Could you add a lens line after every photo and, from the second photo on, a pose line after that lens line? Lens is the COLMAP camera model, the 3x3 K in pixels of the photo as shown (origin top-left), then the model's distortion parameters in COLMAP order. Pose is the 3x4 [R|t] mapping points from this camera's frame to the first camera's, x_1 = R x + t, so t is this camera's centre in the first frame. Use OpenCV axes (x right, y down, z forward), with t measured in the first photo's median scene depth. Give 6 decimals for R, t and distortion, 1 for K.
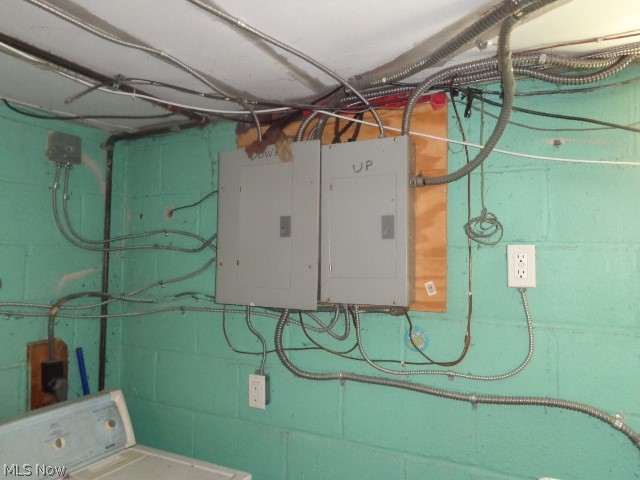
lens RADIAL K [[483.3, 0, 318.2], [0, 483.3, 237.8], [0, 0, 1]] dist [0.005592, 0.007655]
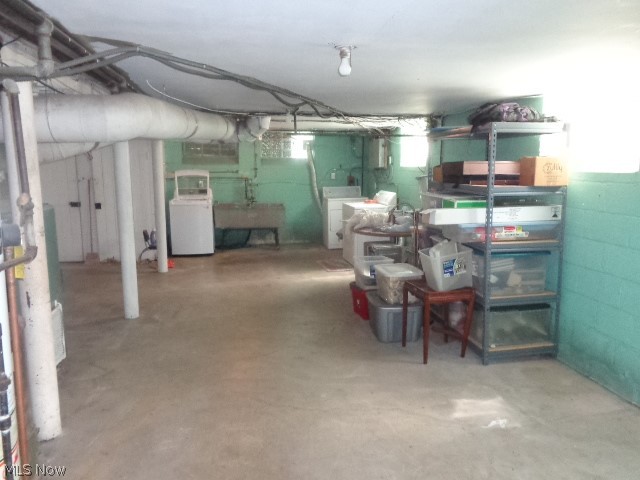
lens RADIAL K [[483.3, 0, 318.2], [0, 483.3, 237.8], [0, 0, 1]] dist [0.005592, 0.007655]
pose [[0.615673, 0.111656, -0.780051, 3.410627], [0.041207, 0.983994, 0.173372, -0.056376], [0.786923, -0.138884, 0.601218, -2.538050]]
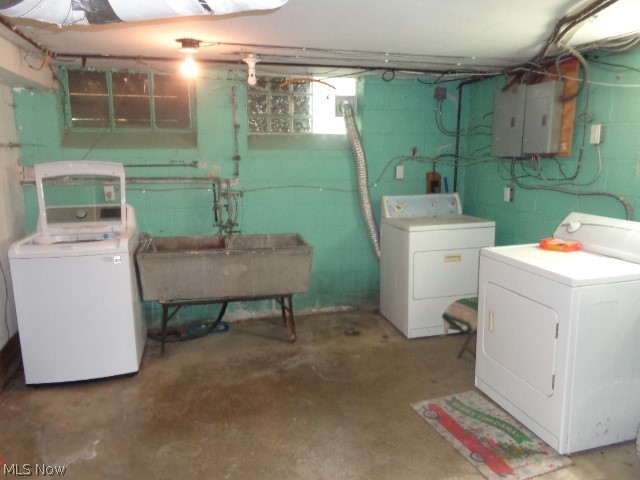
lens RADIAL K [[483.3, 0, 318.2], [0, 483.3, 237.8], [0, 0, 1]] dist [0.005592, 0.007655]
pose [[0.669489, 0.120404, -0.732999, 0.946192], [0.041965, 0.979070, 0.199152, 0.016535], [0.741635, -0.164090, 0.650424, -1.164955]]
